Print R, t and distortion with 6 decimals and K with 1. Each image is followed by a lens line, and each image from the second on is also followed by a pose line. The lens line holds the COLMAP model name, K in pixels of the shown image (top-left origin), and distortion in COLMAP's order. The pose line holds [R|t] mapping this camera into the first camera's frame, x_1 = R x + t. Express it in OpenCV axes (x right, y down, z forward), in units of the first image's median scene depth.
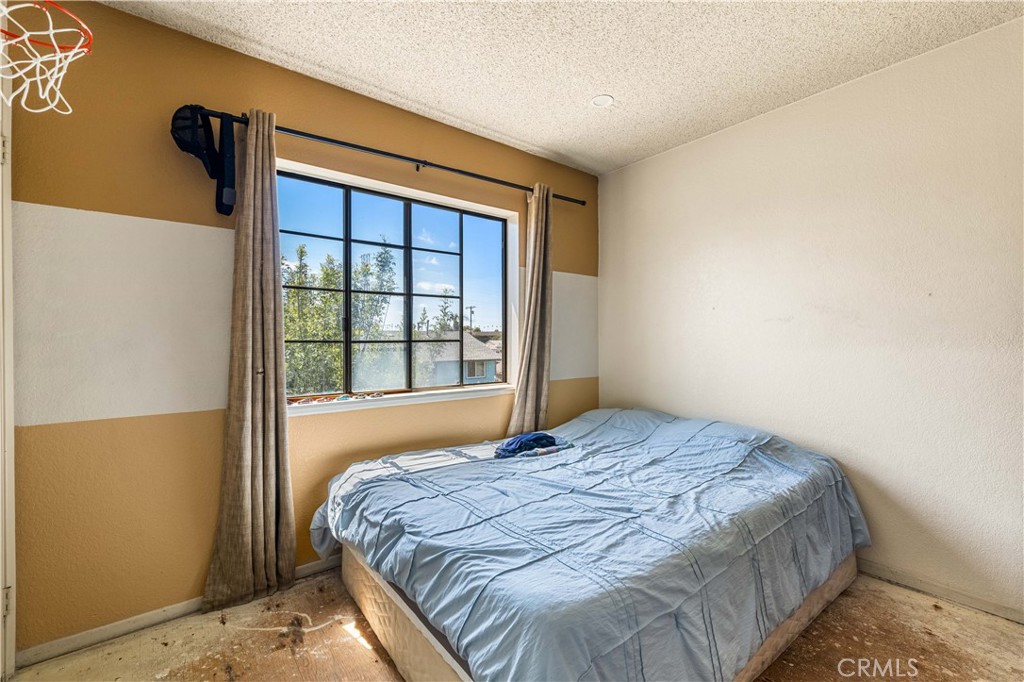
lens RADIAL K [[426.9, 0, 518.0], [0, 426.9, 342.4], [0, 0, 1]] dist [-0.000783, -0.000553]
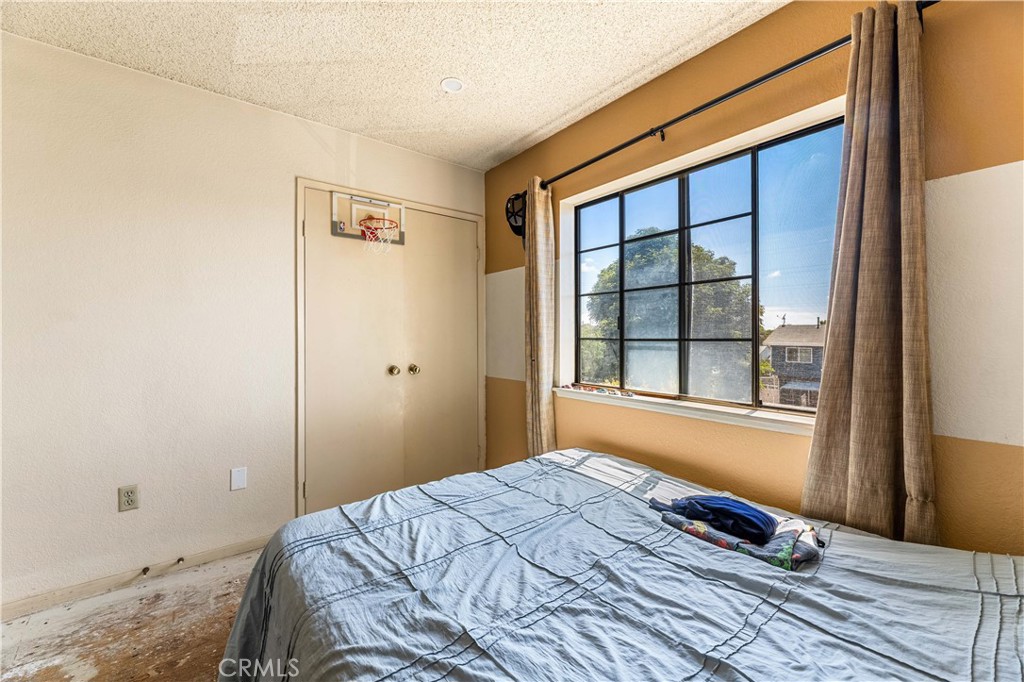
lens RADIAL K [[407.6, 0, 517.8], [0, 407.6, 341.4], [0, 0, 1]] dist [-0.000297, 0.000004]
pose [[0.003054, 0.014132, -0.999895, 0.654439], [-0.004937, 0.999888, 0.014117, -0.011722], [0.999983, 0.004893, 0.003124, 0.797161]]
